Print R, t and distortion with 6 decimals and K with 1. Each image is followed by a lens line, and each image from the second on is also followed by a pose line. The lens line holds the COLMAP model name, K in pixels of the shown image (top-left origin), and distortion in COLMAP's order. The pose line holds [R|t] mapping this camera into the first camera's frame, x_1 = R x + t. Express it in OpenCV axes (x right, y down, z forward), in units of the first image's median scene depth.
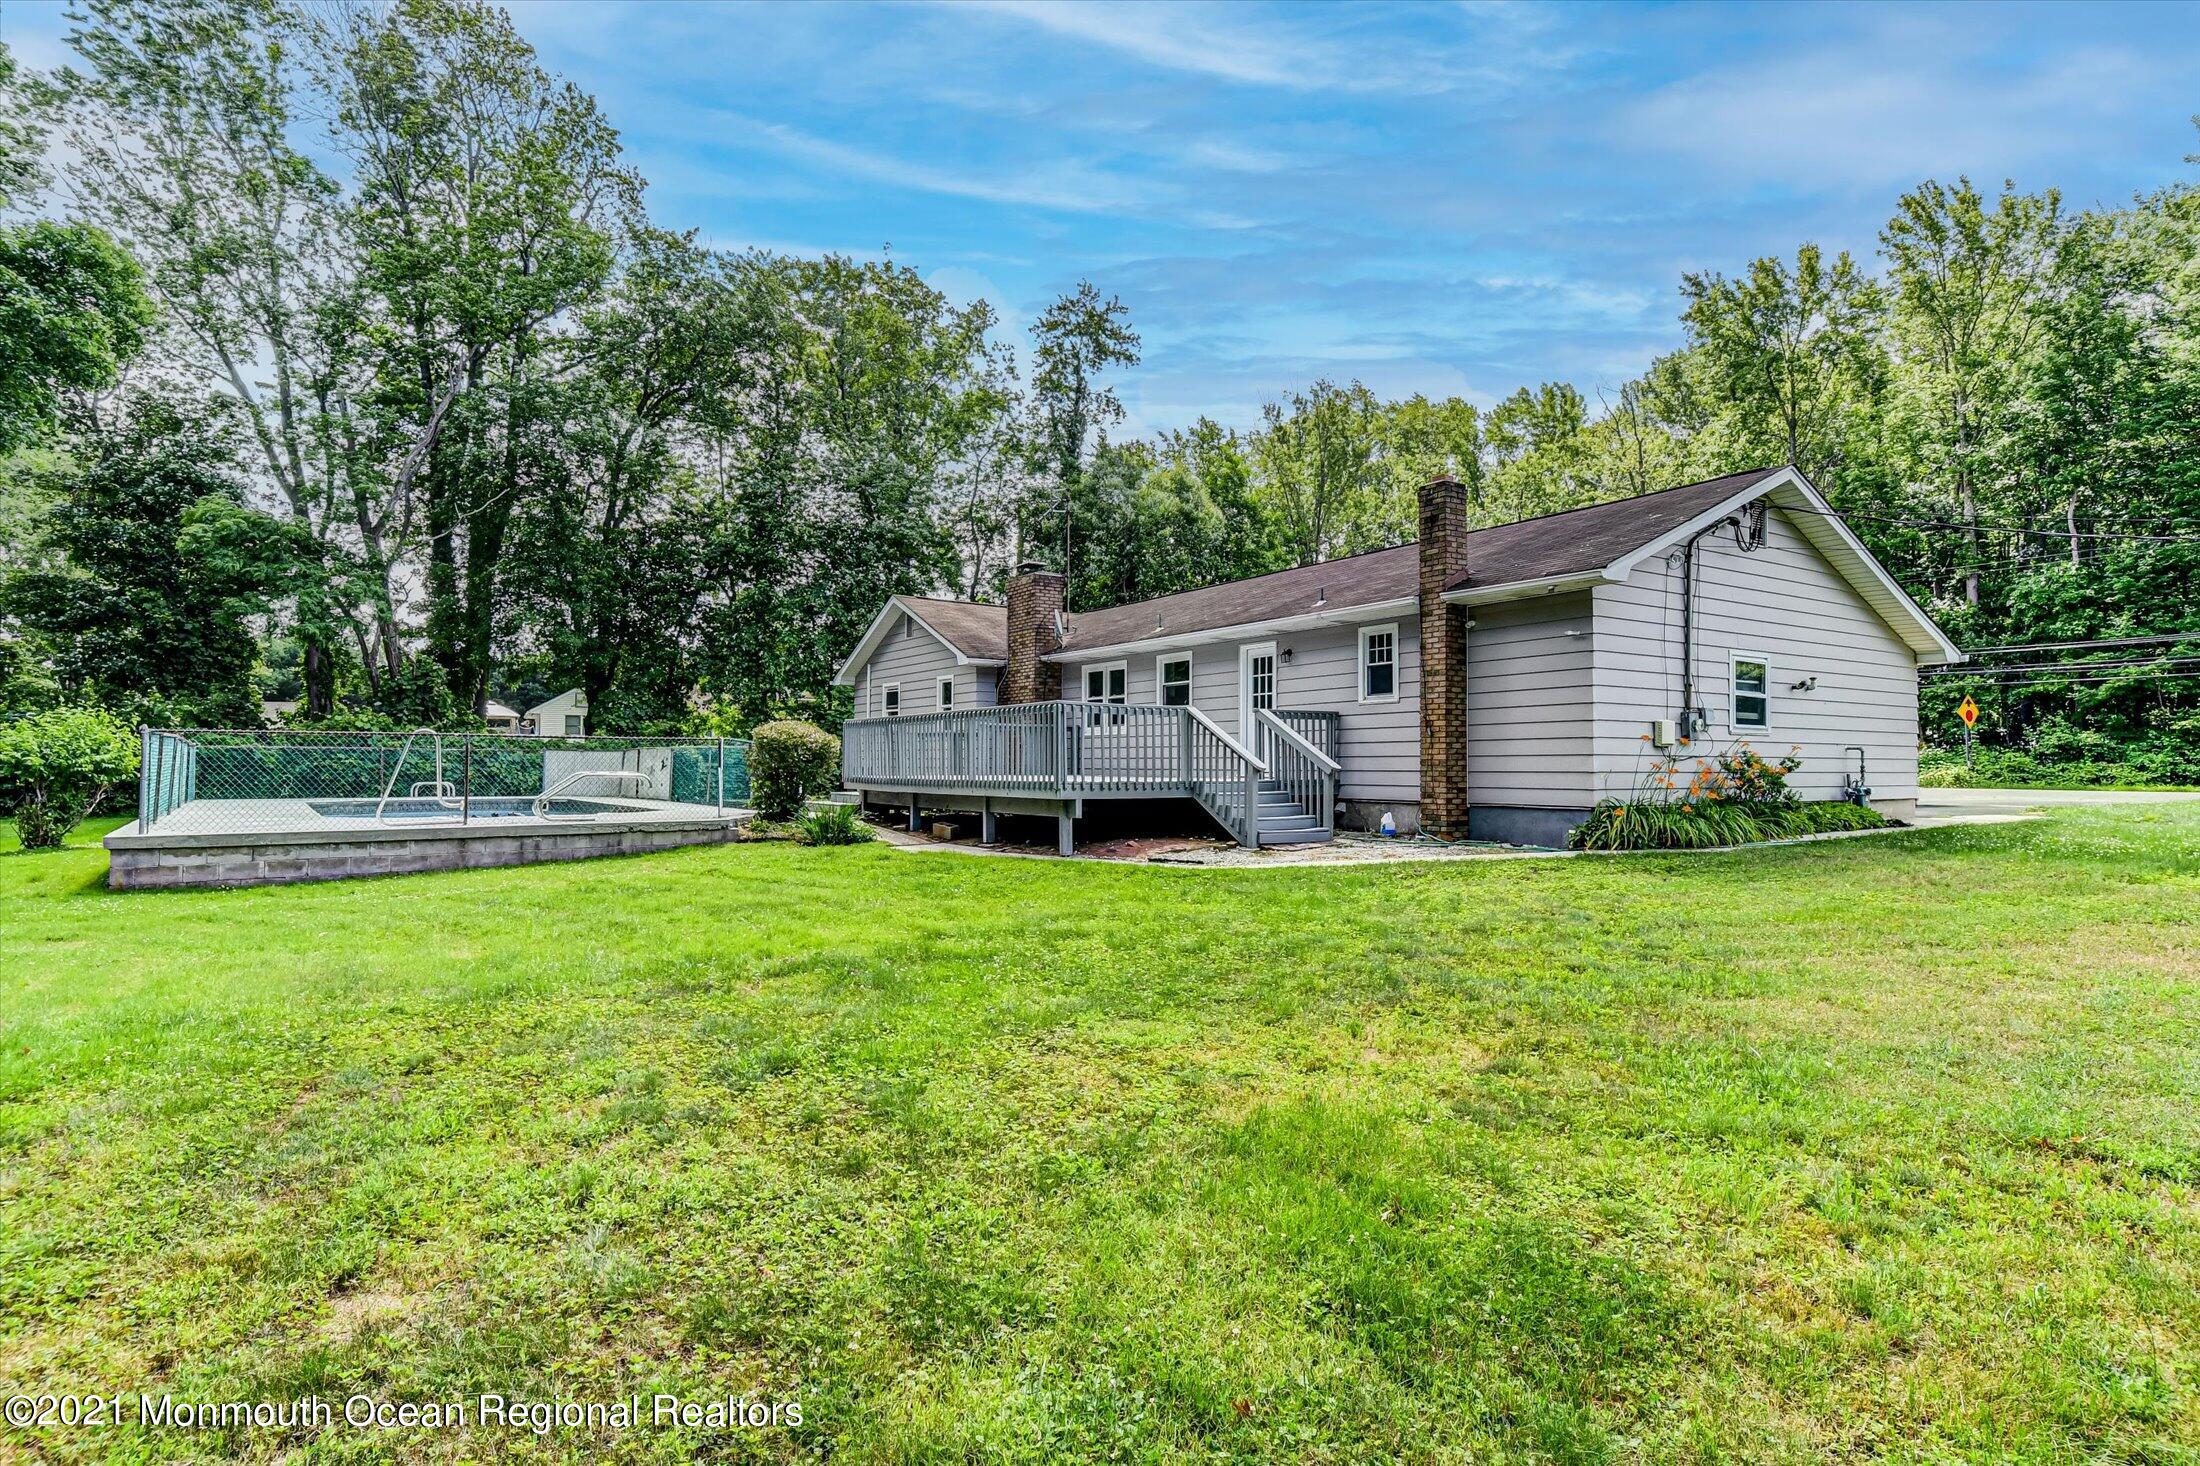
lens RADIAL K [[1152.4, 0, 1100.0], [0, 1152.4, 733.0], [0, 0, 1]] dist [-0.001070, -0.001083]
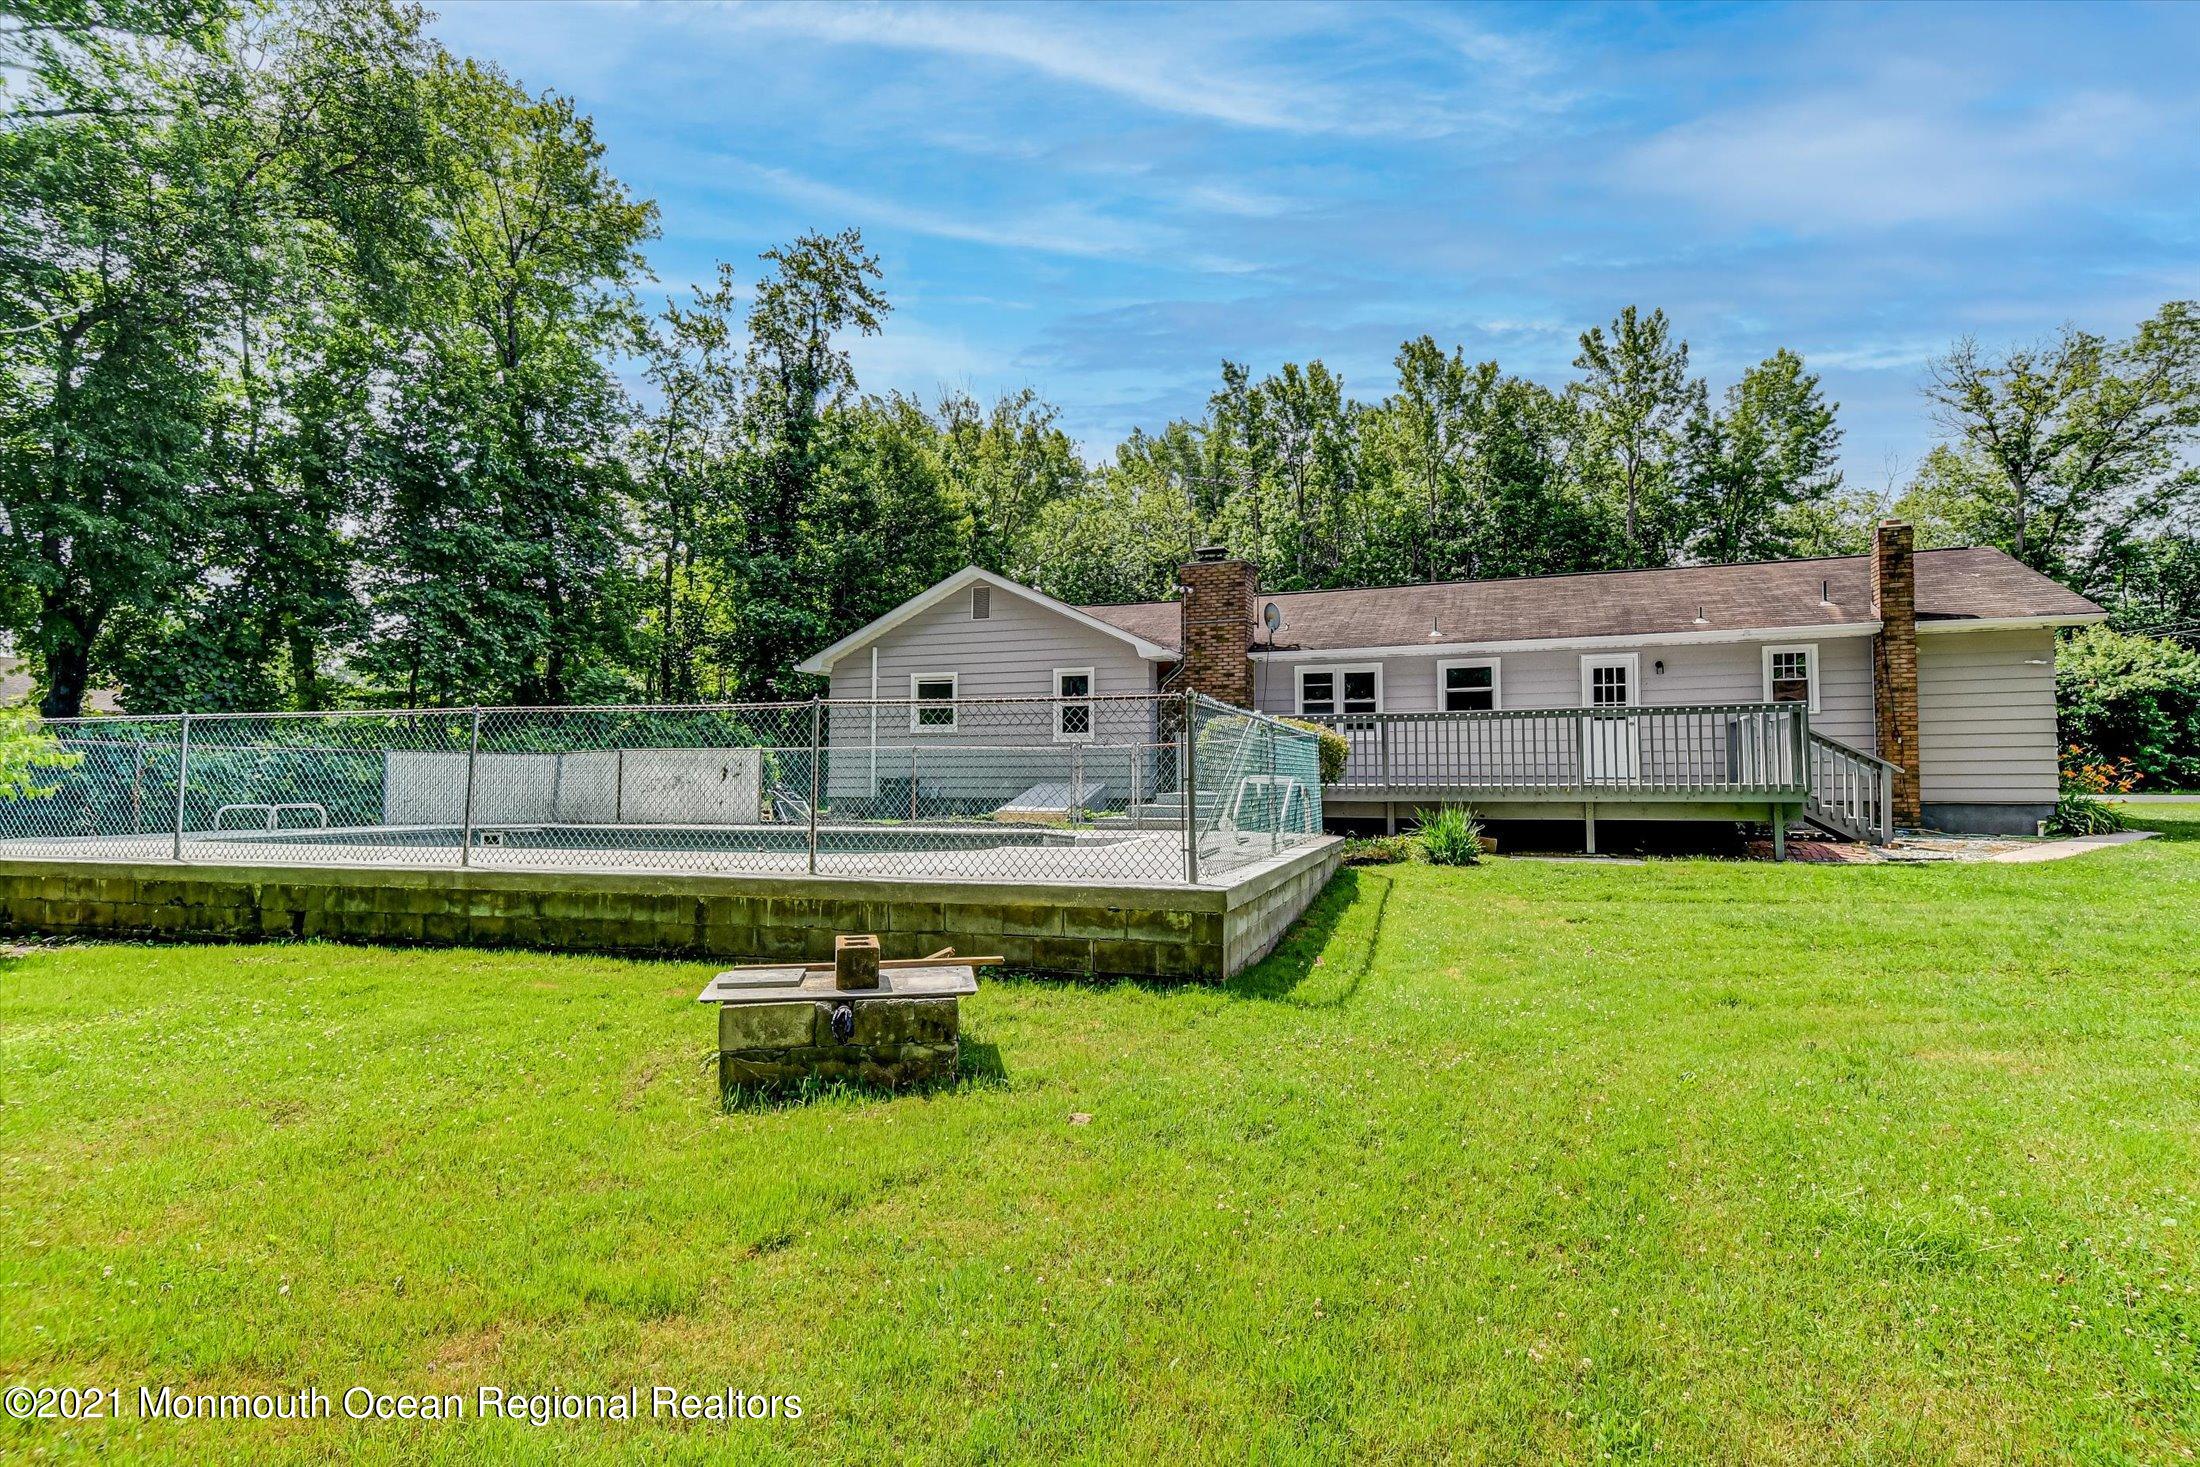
lens RADIAL K [[1193.8, 0, 1104.2], [0, 1193.8, 742.3], [0, 0, 1]] dist [0.002362, 0.000051]
pose [[0.801613, 0.022224, 0.597430, -0.738676], [-0.011263, 0.999693, -0.022077, 0.027309], [-0.597737, 0.010968, 0.801617, 0.325298]]
